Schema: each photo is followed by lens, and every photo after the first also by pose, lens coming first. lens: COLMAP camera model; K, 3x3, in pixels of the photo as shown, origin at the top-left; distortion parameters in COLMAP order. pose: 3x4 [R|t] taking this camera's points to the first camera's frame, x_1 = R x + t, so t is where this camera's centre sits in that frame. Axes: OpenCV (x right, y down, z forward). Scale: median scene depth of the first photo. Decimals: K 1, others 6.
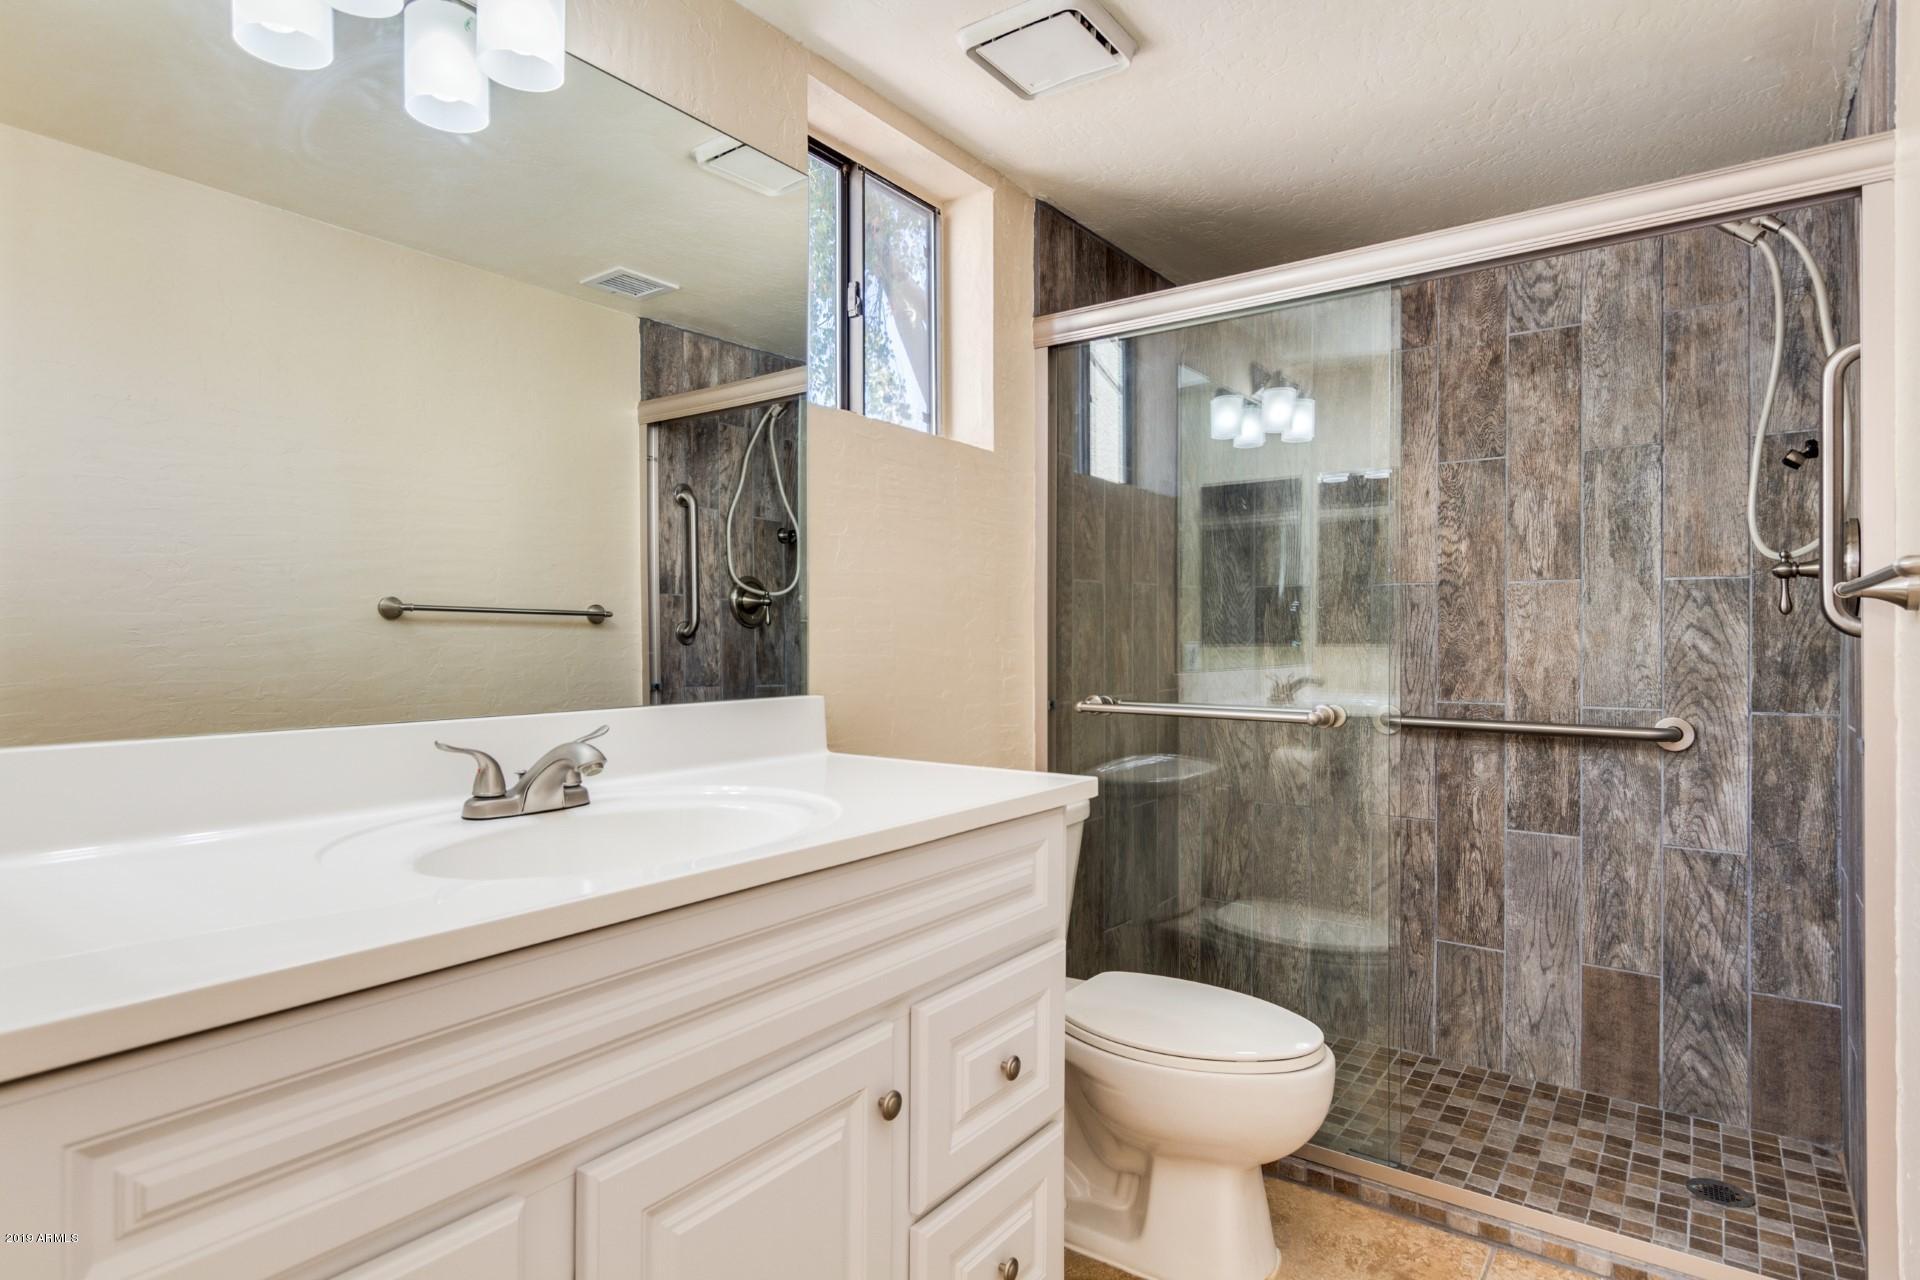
lens RADIAL K [[1030.5, 0, 960.0], [0, 1030.5, 640.0], [0, 0, 1]] dist [0.000549, 0.000061]
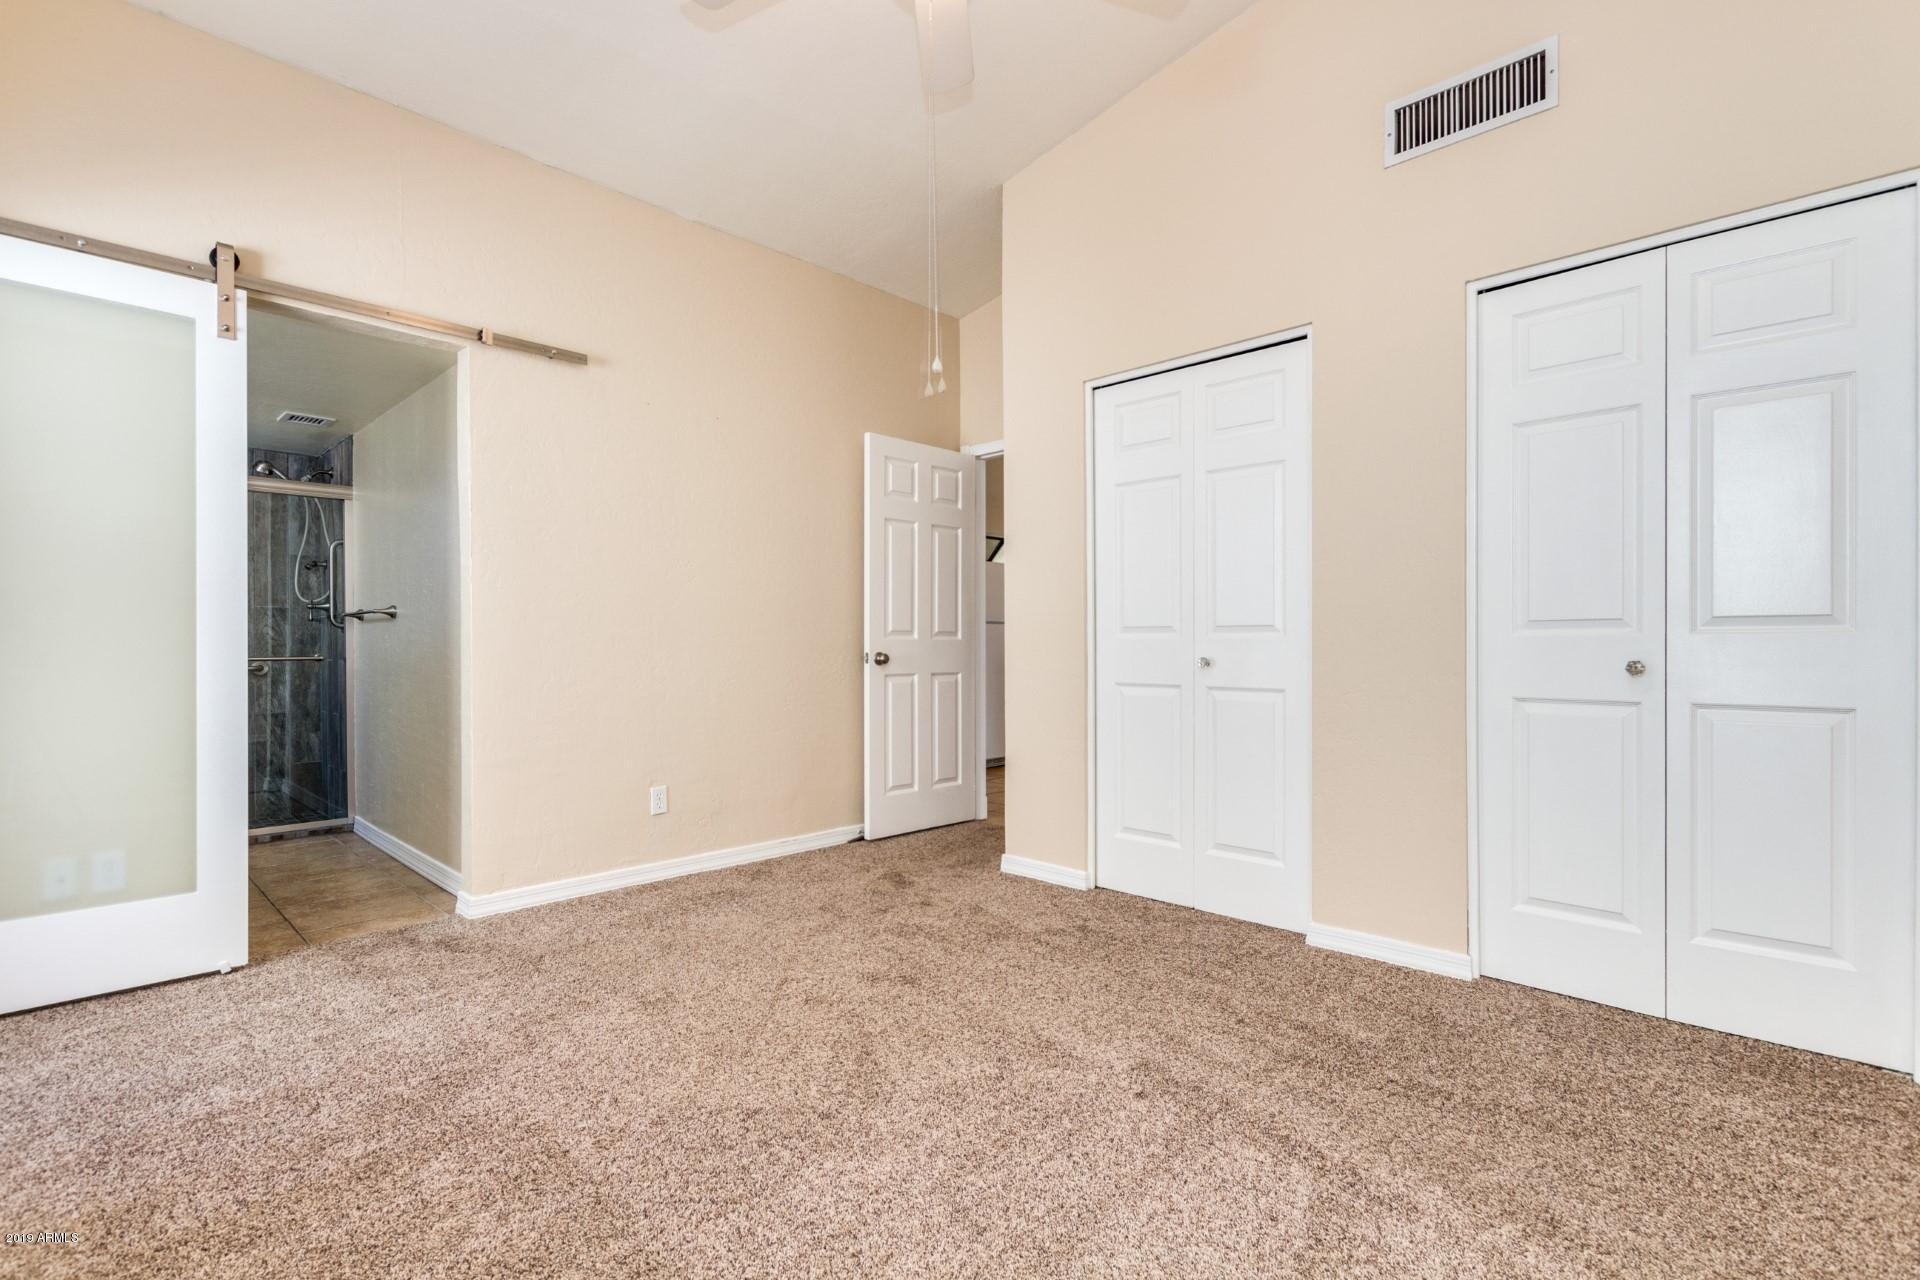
lens RADIAL K [[877.1, 0, 955.9], [0, 877.1, 645.0], [0, 0, 1]] dist [0.006271, -0.000659]
pose [[0.141791, -0.001921, 0.989895, -1.195862], [0.004347, 0.999990, 0.001318, 0.038964], [-0.989887, 0.004116, 0.141798, -0.989416]]
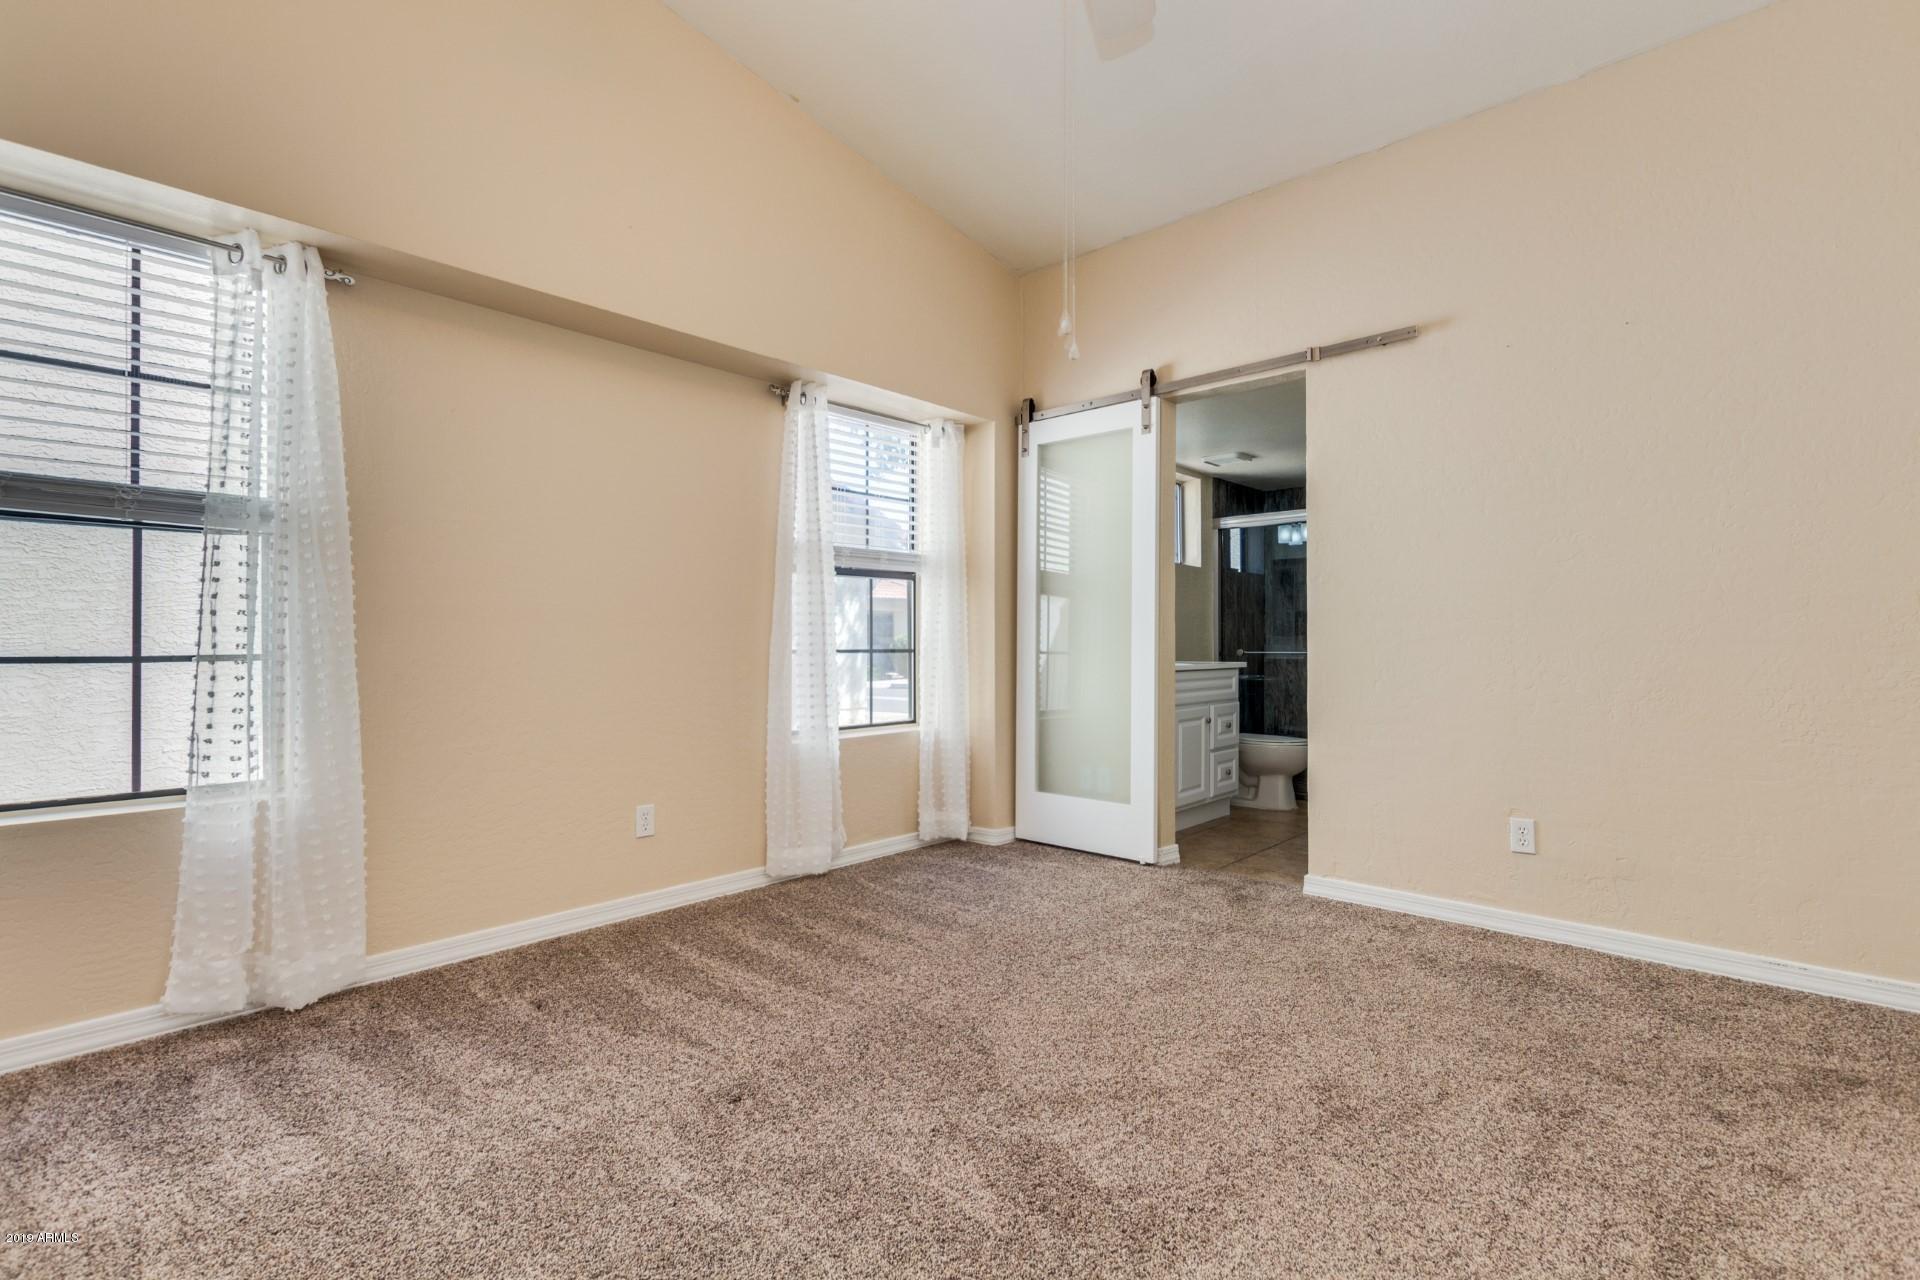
lens RADIAL K [[877.1, 0, 955.9], [0, 877.1, 645.0], [0, 0, 1]] dist [0.006271, -0.000659]
pose [[0.993106, -0.004015, -0.117150, -0.371989], [0.003869, 0.999991, -0.001475, 0.041950], [0.117155, 0.001012, 0.993113, -1.588886]]
